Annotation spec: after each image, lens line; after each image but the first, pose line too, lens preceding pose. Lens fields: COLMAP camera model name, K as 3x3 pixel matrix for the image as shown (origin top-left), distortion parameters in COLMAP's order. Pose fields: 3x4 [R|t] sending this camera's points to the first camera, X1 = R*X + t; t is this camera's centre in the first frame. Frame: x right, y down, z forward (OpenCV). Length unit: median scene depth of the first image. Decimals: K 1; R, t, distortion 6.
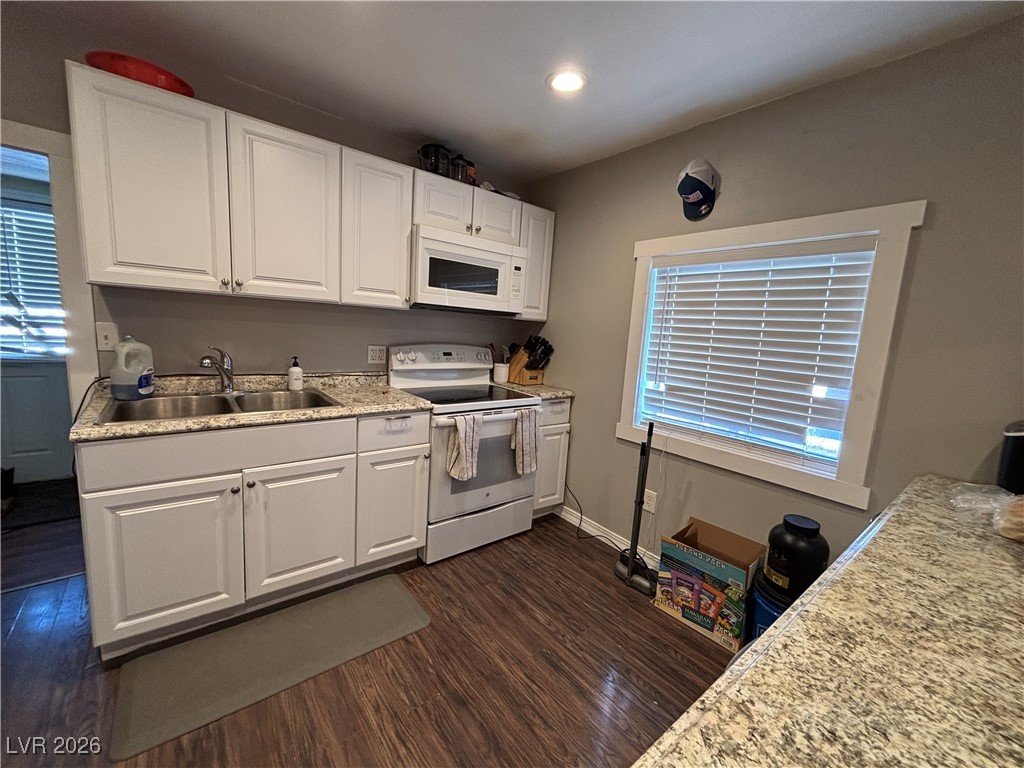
lens RADIAL K [[413.6, 0, 511.2], [0, 413.6, 386.9], [0, 0, 1]] dist [0.002001, 0.000597]
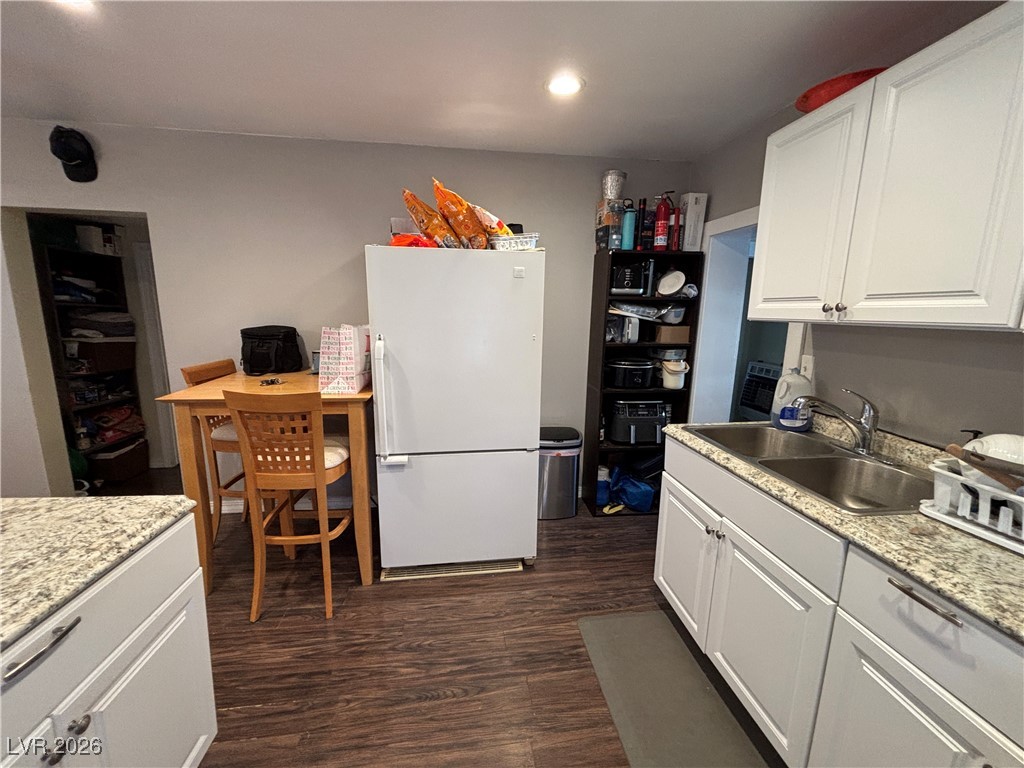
lens RADIAL K [[413.6, 0, 511.2], [0, 413.6, 386.9], [0, 0, 1]] dist [0.002001, 0.000597]
pose [[-0.522071, 0.081914, -0.848959, 0.252754], [-0.176685, 0.963398, 0.201609, -0.130765], [0.834401, 0.255253, -0.488489, 0.750376]]
